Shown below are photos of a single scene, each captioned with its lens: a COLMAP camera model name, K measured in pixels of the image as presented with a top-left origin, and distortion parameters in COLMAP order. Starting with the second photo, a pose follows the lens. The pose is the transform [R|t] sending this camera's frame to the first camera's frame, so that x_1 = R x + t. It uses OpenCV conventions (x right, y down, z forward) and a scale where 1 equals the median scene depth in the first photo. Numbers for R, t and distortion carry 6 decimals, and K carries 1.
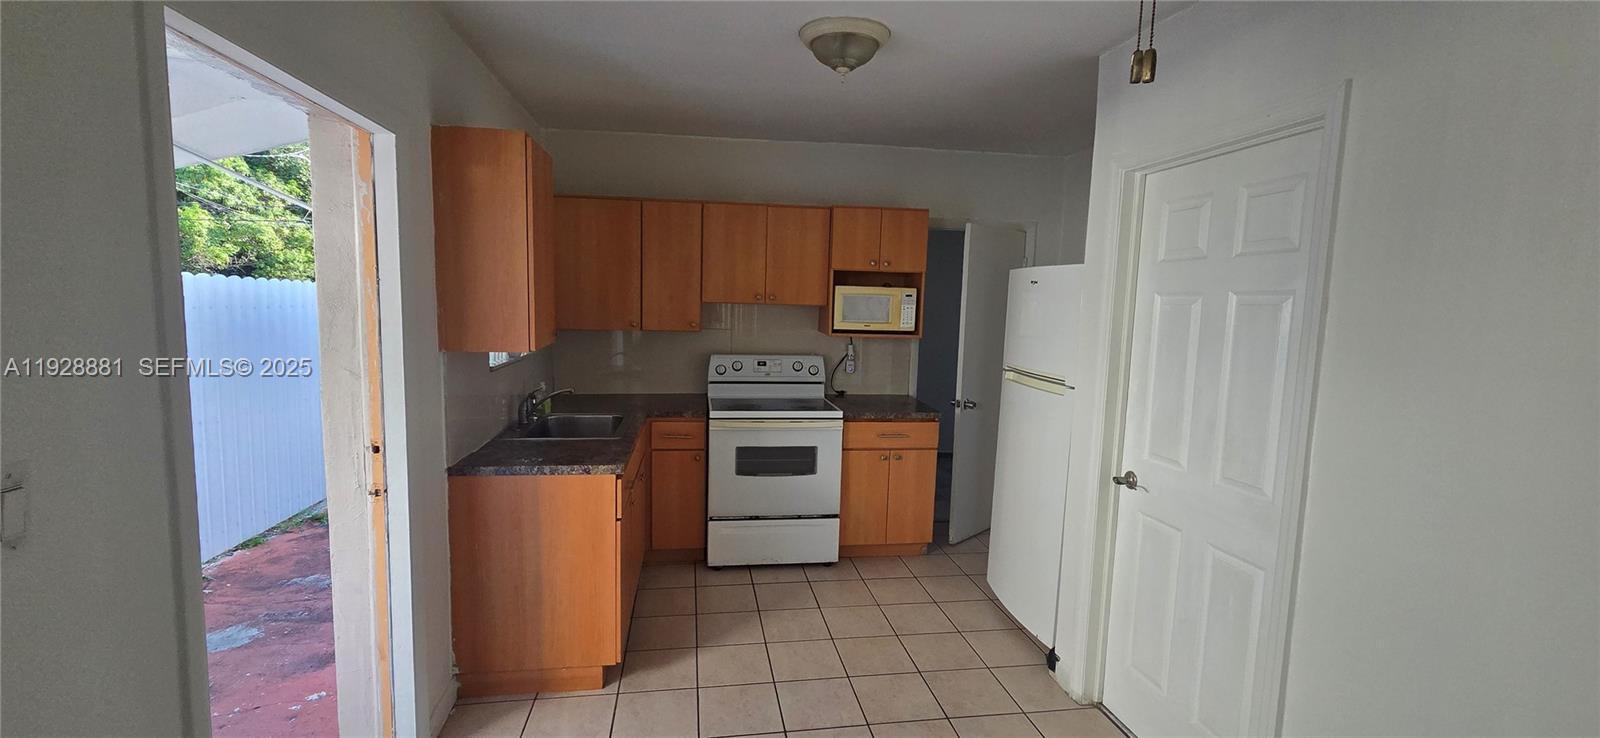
lens RADIAL K [[691.2, 0, 801.7], [0, 691.2, 337.6], [0, 0, 1]] dist [0.000719, -0.000152]
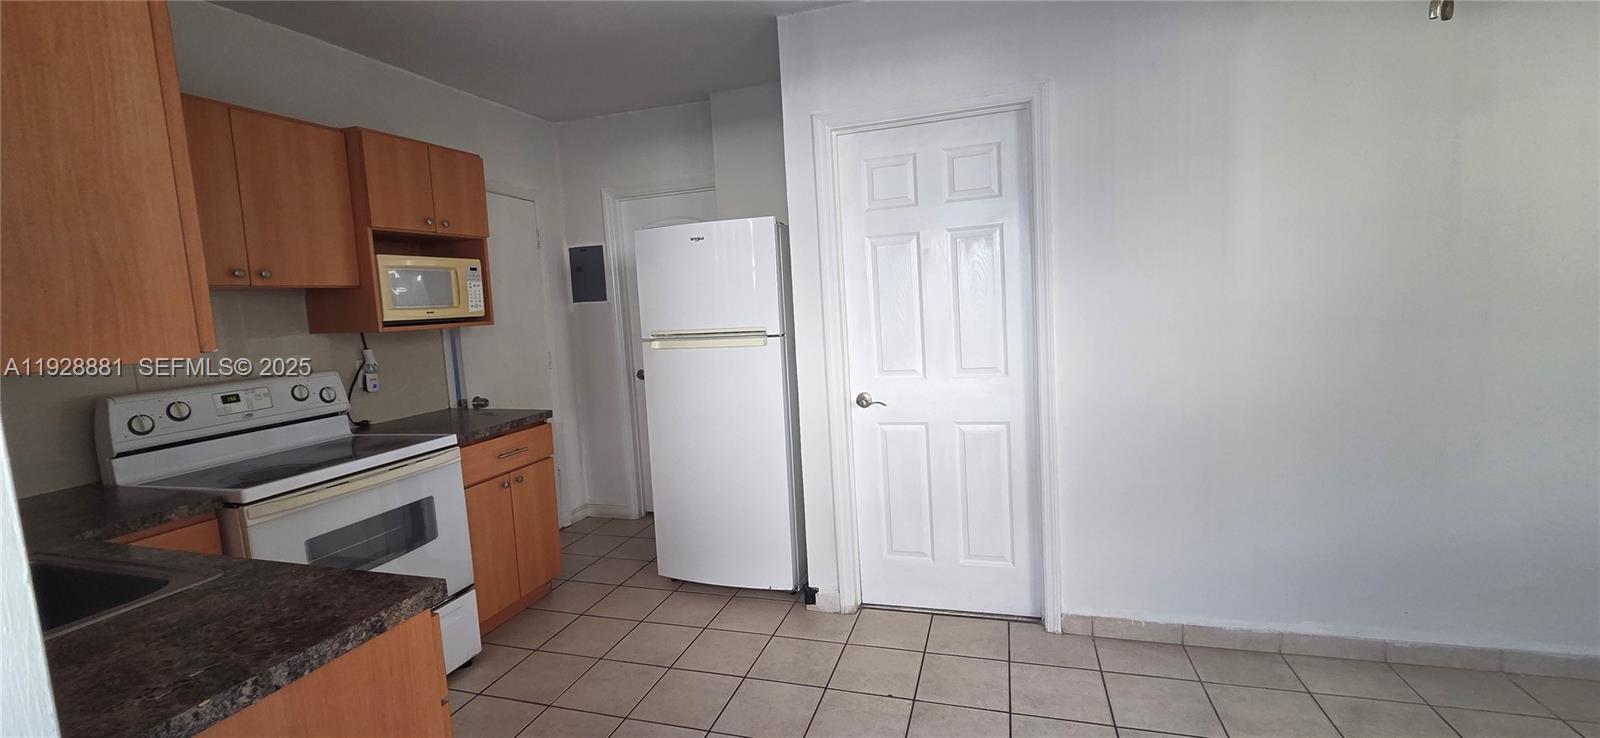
lens RADIAL K [[673.3, 0, 798.1], [0, 673.3, 351.2], [0, 0, 1]] dist [-0.000993, -0.000135]
pose [[0.429410, -0.118484, 0.895304, -0.357639], [0.123694, 0.989730, 0.071654, 0.018450], [-0.894599, 0.079975, 0.439655, 0.375617]]
